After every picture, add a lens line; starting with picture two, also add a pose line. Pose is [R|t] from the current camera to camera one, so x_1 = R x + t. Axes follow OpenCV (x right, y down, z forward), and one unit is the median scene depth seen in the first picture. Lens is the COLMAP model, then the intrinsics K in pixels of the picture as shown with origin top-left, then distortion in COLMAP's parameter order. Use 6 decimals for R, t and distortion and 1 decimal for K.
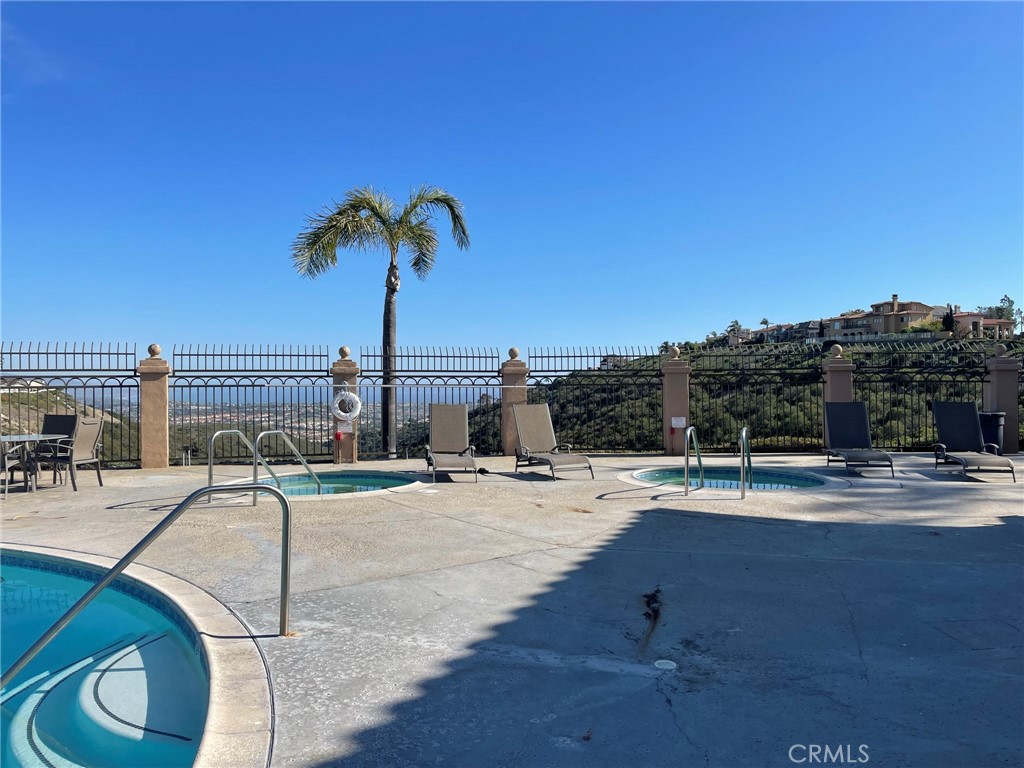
lens RADIAL K [[742.7, 0, 512.0], [0, 742.7, 384.0], [0, 0, 1]] dist [-0.006225, -0.004251]
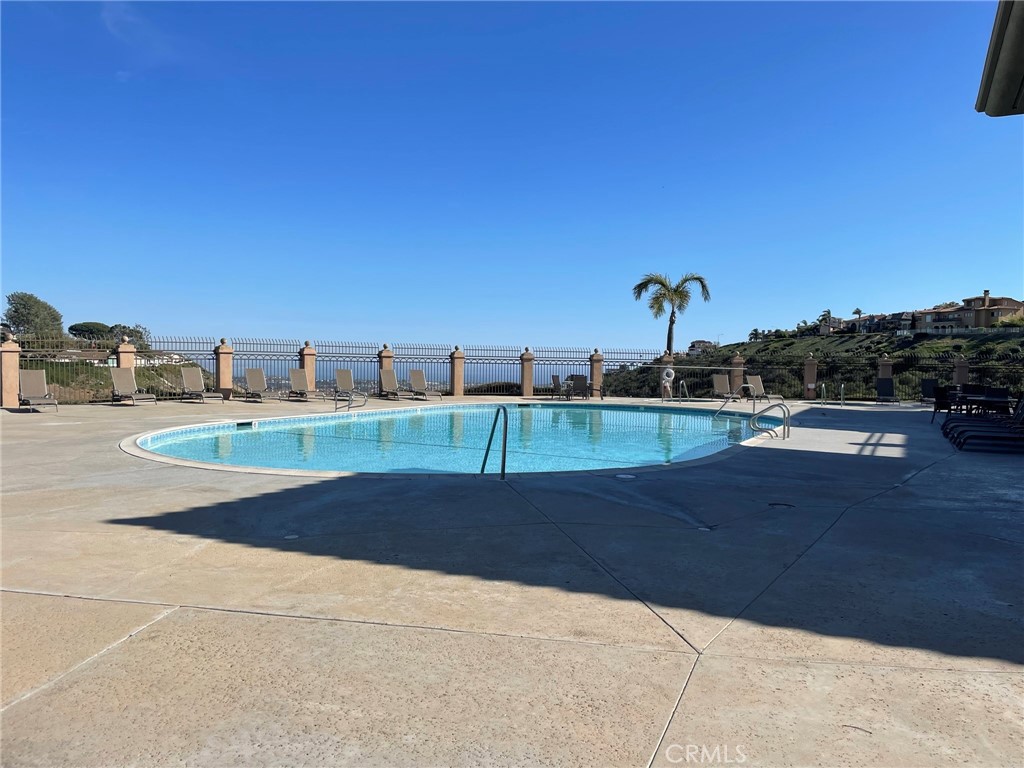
lens RADIAL K [[742.7, 0, 512.0], [0, 742.7, 384.0], [0, 0, 1]] dist [-0.006225, -0.004251]
pose [[0.994170, 0.024571, -0.104987, -0.035235], [-0.022070, 0.999446, 0.024917, 0.000709], [0.105541, -0.022455, 0.994161, -0.106423]]
